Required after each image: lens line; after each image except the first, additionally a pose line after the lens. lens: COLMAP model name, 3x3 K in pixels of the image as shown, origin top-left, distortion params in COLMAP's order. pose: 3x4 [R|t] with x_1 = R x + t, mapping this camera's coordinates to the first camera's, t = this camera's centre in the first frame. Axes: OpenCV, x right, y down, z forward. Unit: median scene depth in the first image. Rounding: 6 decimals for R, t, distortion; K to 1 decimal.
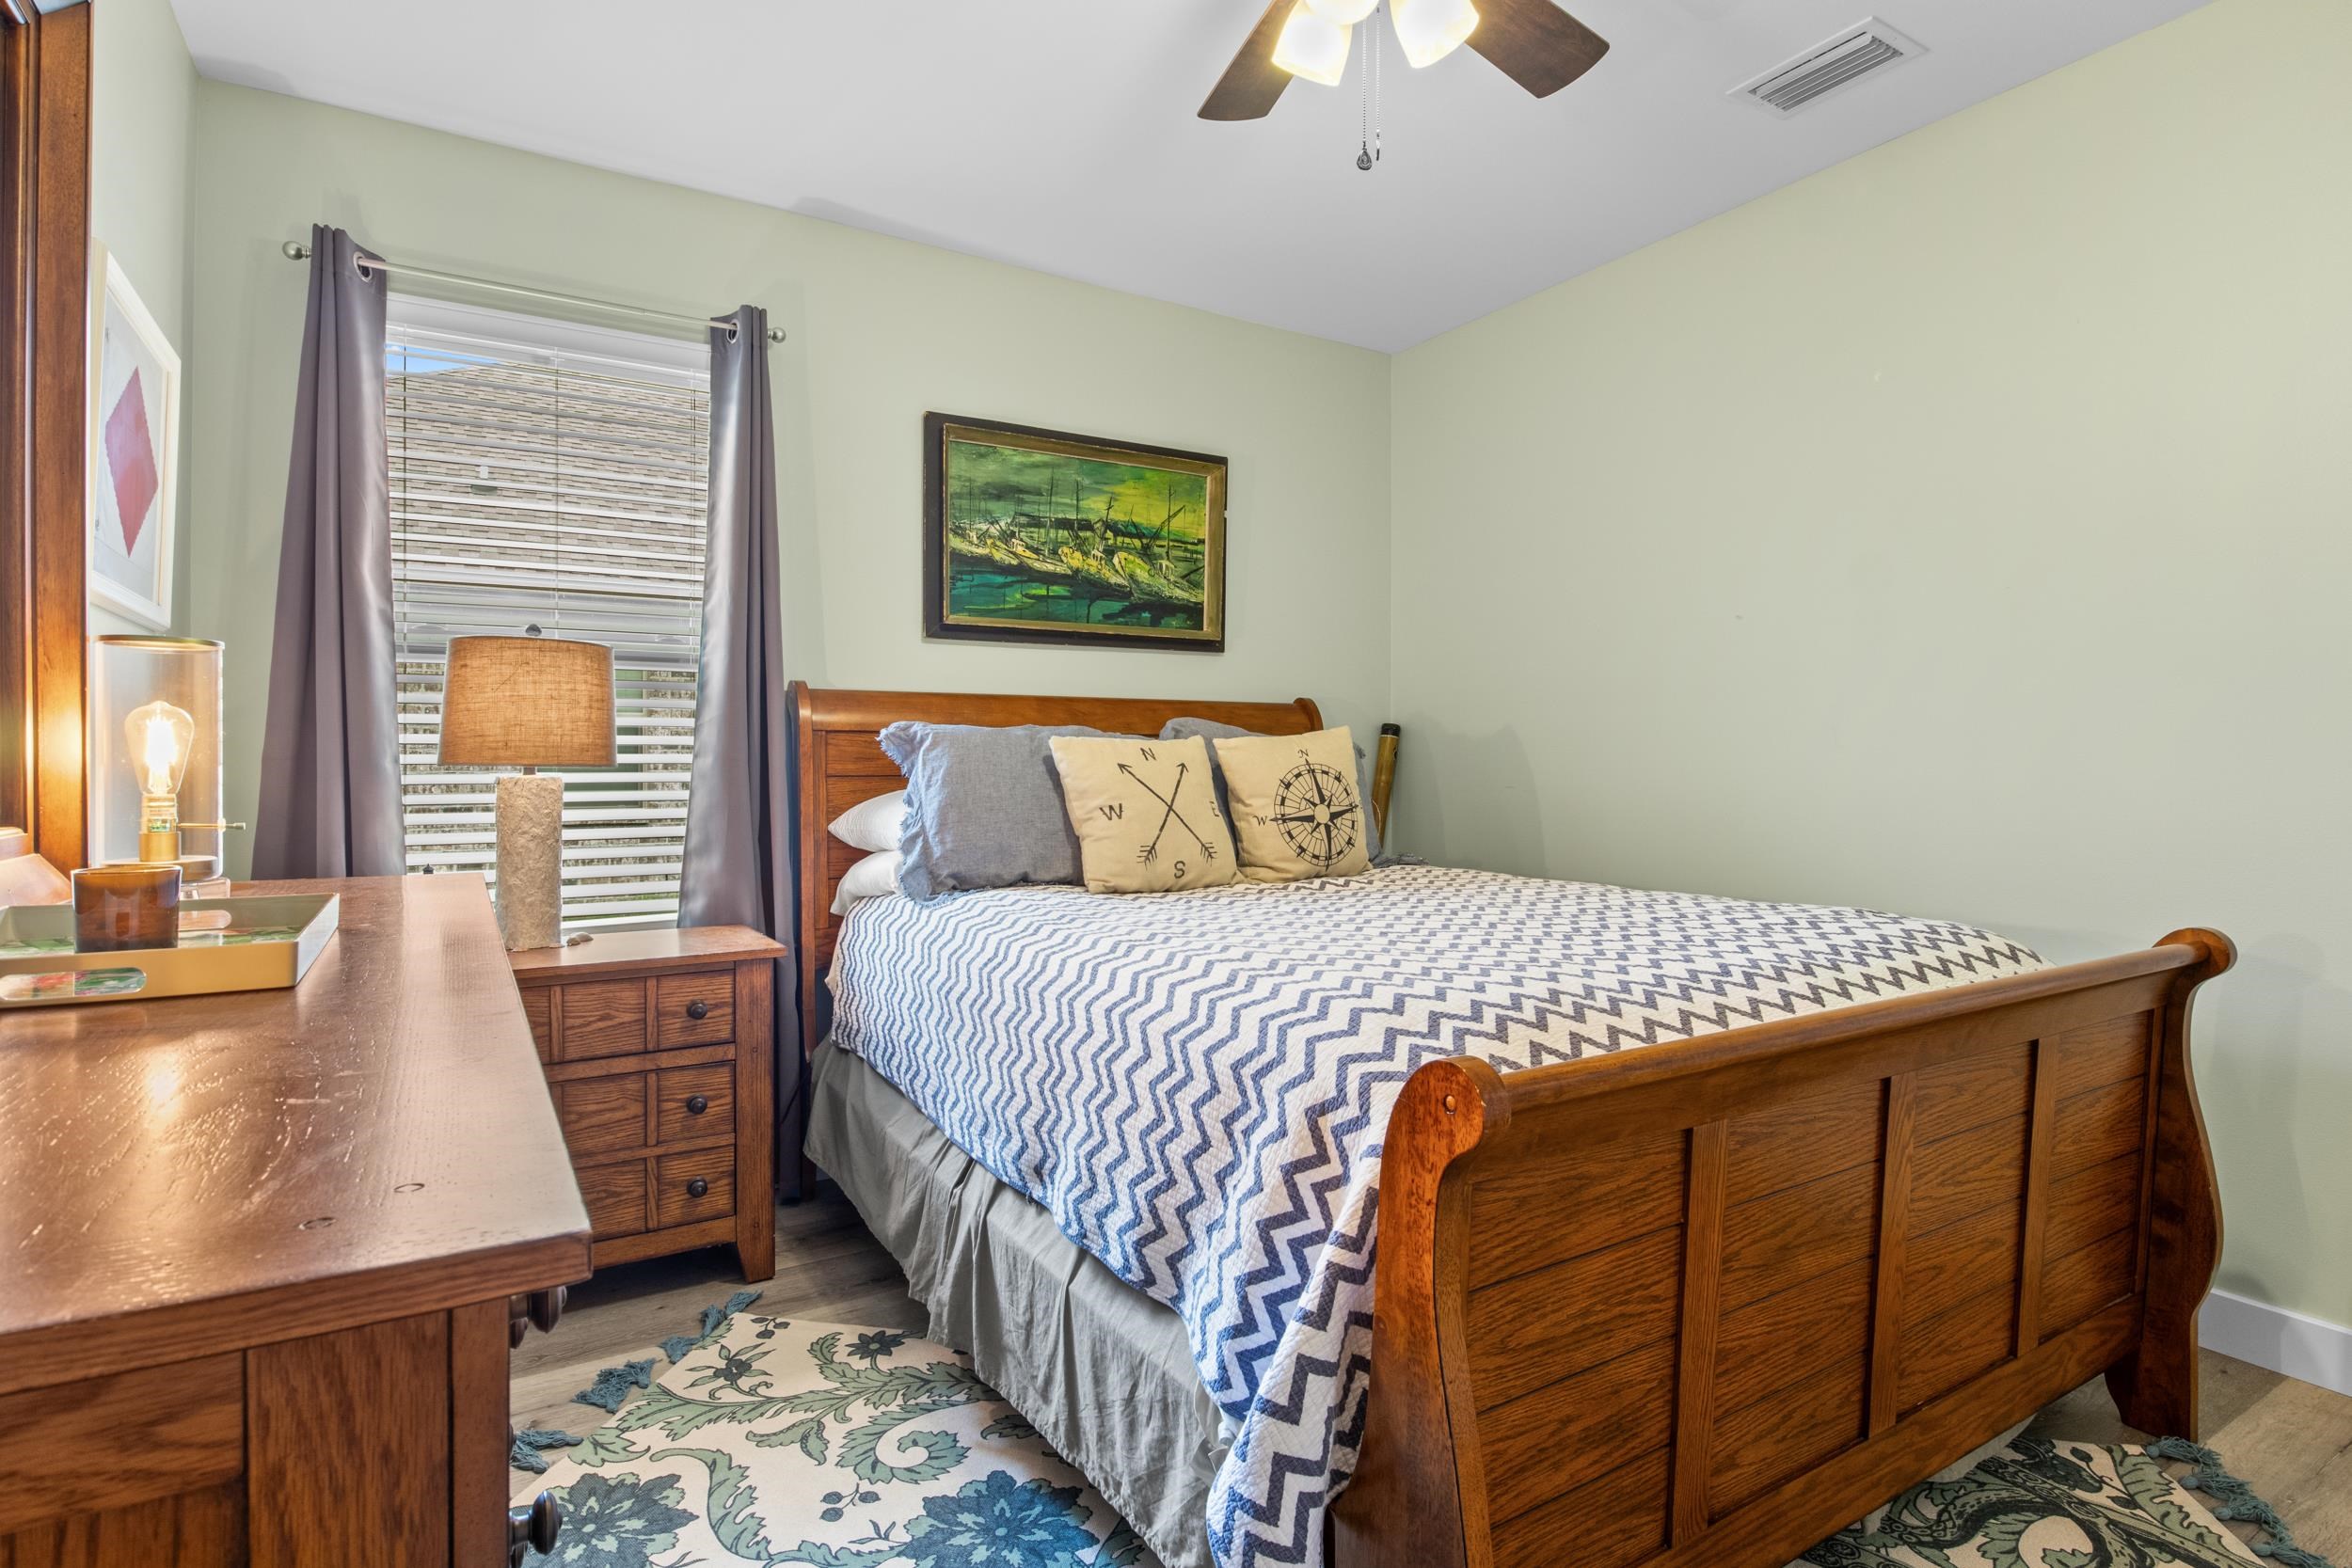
lens RADIAL K [[1185.7, 0, 1166.4], [0, 1185.7, 761.9], [0, 0, 1]] dist [-0.004774, -0.000224]
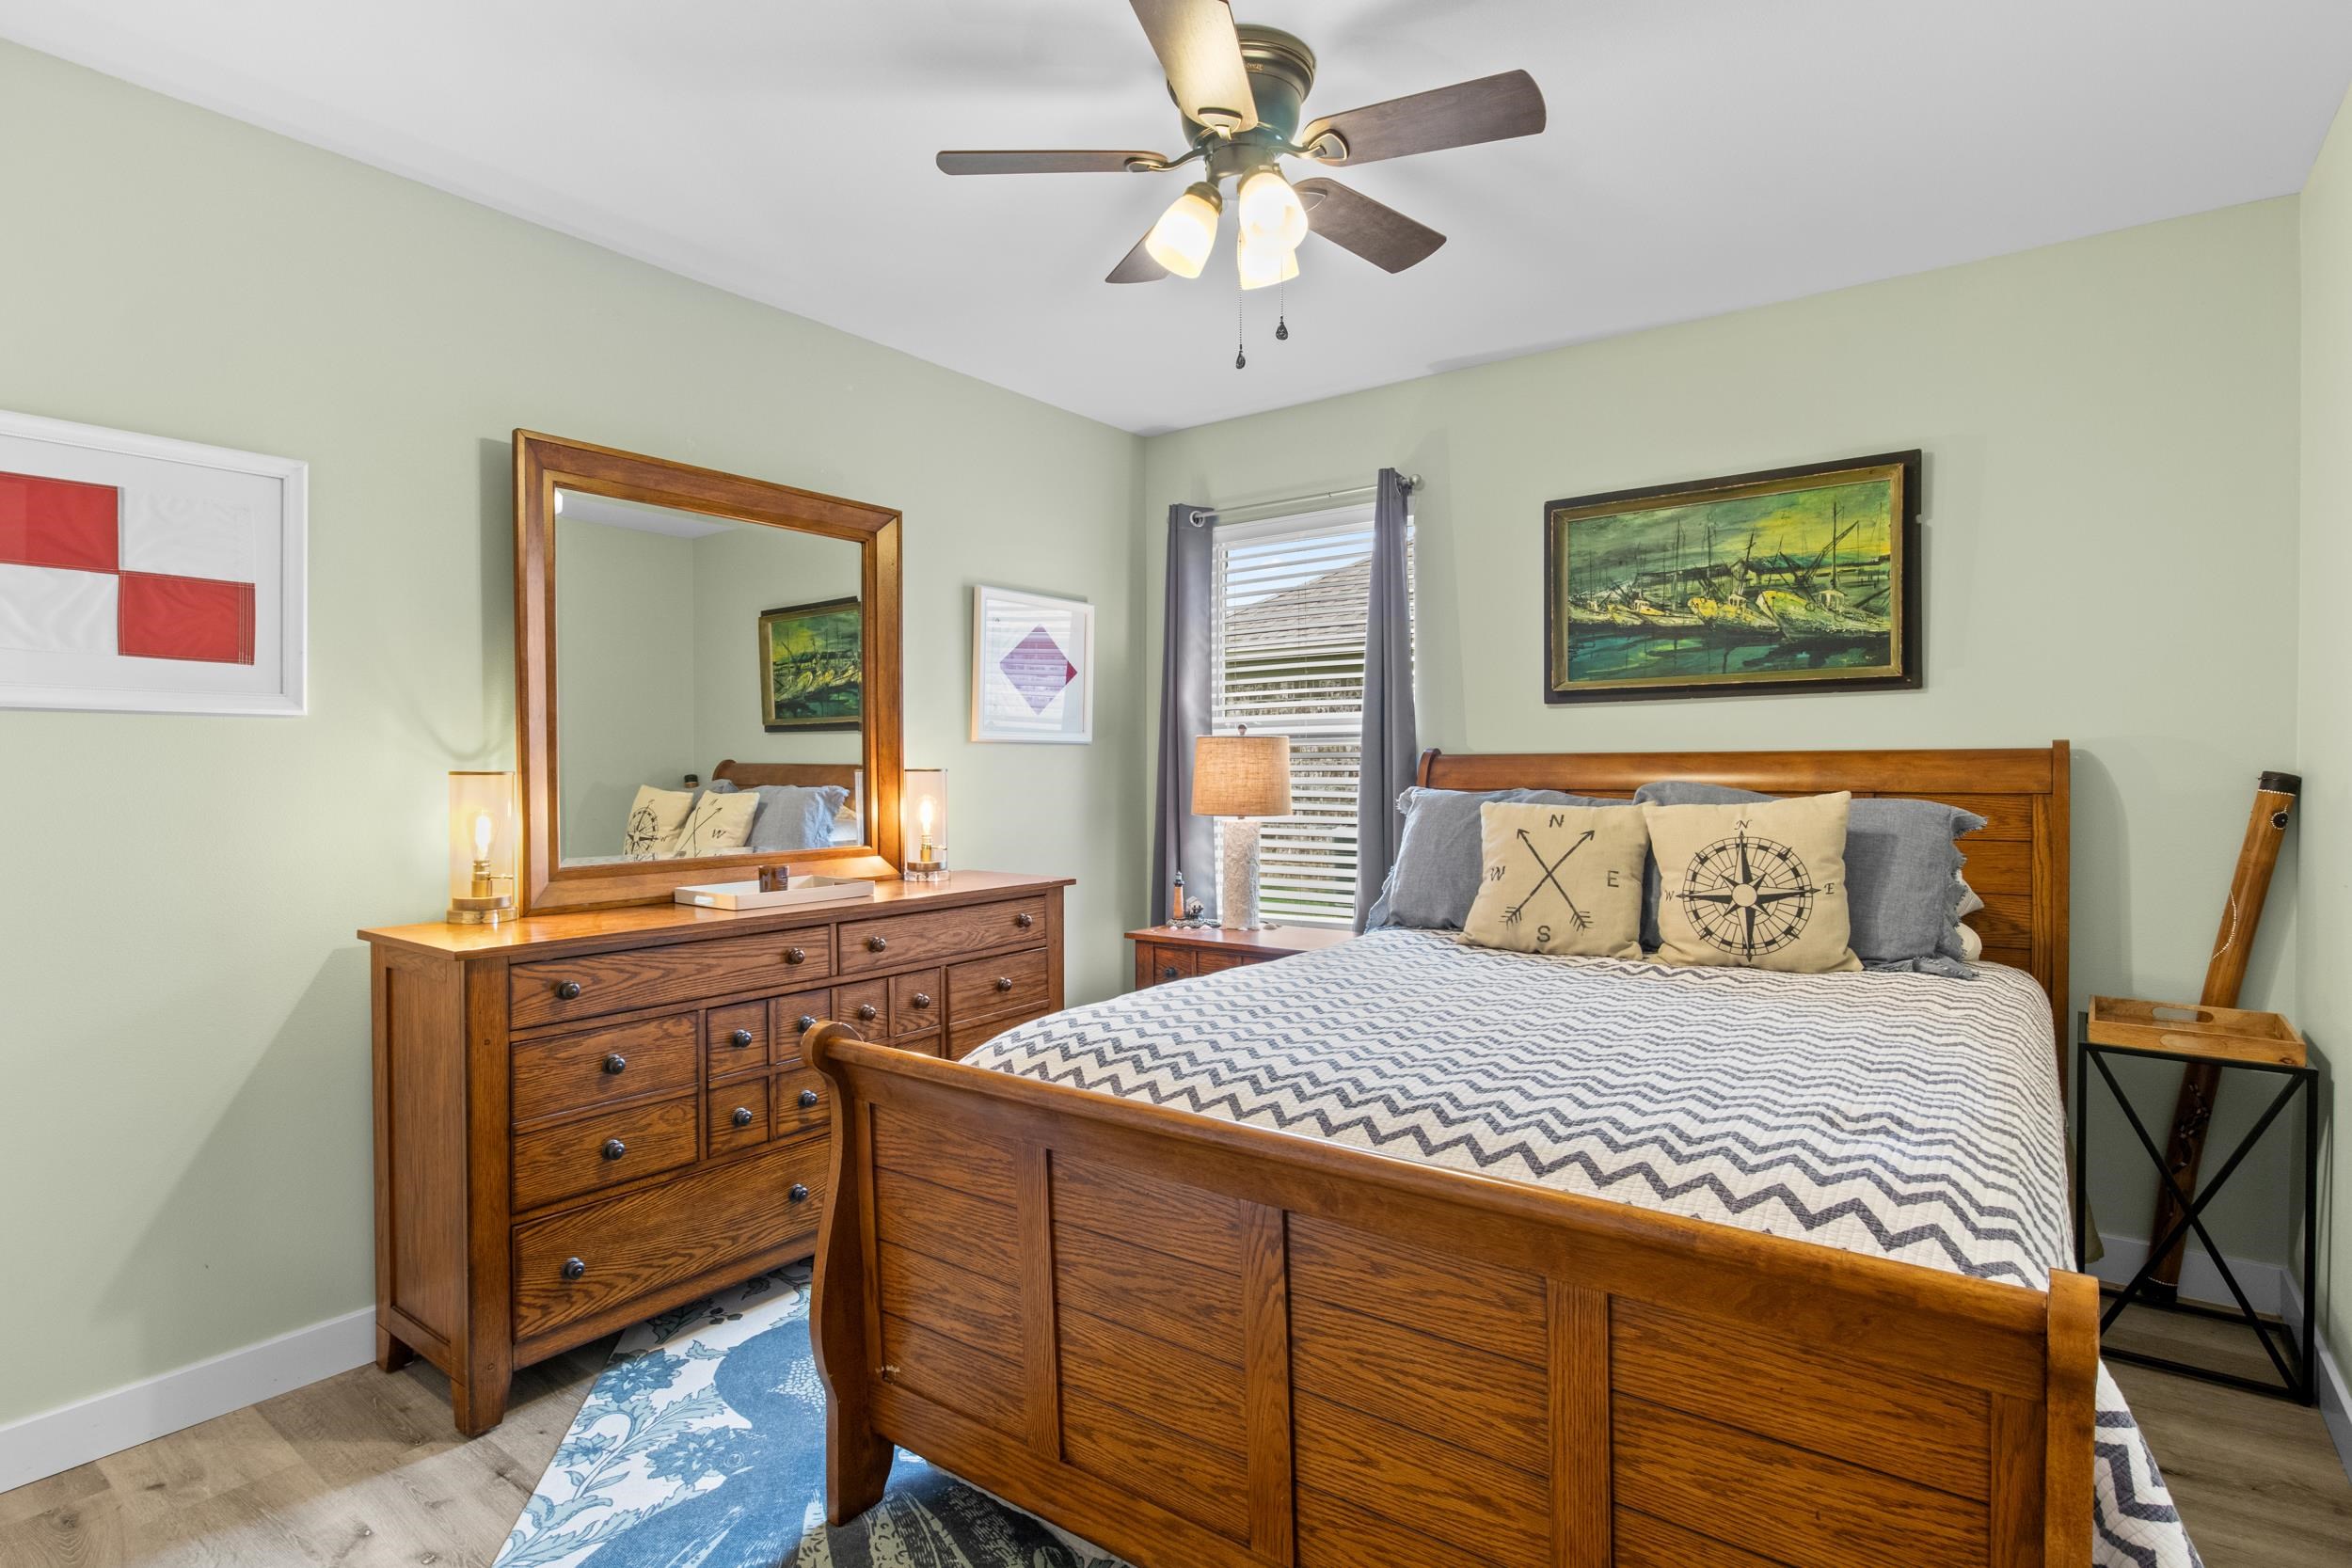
lens RADIAL K [[1156.1, 0, 1176.0], [0, 1156.1, 784.0], [0, 0, 1]] dist [-0.004783, -0.000106]
pose [[0.383565, 0.011207, -0.923446, 0.647258], [0.002859, 0.999907, 0.013323, -0.043326], [0.923510, -0.007751, 0.383497, 0.247668]]
